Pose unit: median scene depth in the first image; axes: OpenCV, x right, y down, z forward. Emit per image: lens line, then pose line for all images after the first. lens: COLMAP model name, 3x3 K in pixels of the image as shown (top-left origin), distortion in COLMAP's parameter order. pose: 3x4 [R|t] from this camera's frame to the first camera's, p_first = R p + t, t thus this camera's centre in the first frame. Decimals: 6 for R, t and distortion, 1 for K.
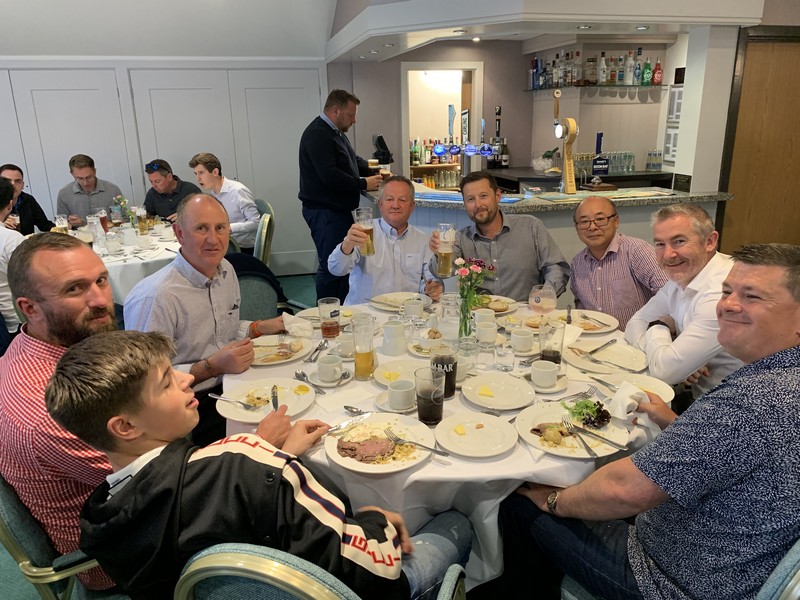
lens RADIAL K [[622.4, 0, 401.7], [0, 622.4, 301.3], [0, 0, 1]] dist [0.003200, 0.004598]
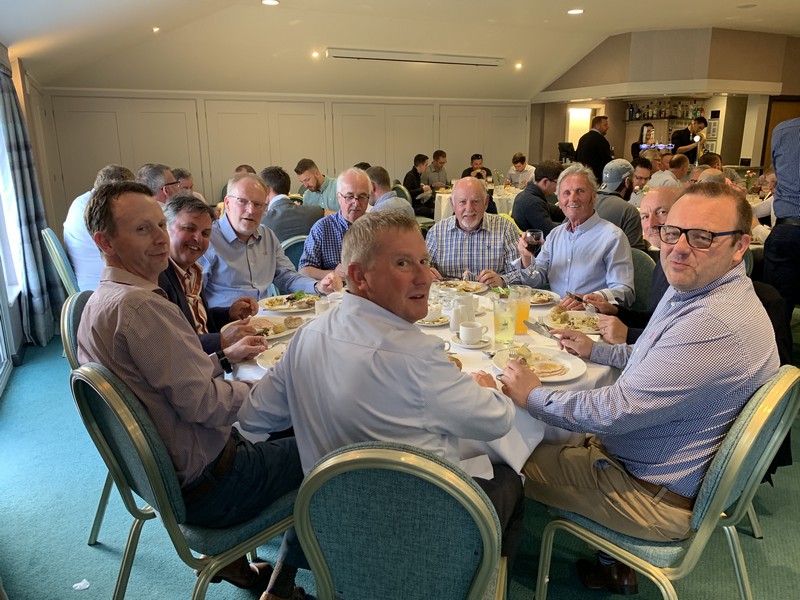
lens RADIAL K [[622.4, 0, 398.9], [0, 622.4, 298.2], [0, 0, 1]] dist [0.003200, 0.004598]
pose [[0.979879, -0.037860, 0.195969, -0.922478], [0.048170, 0.997680, -0.048113, 0.258399], [-0.193693, 0.056585, 0.979429, -0.688857]]
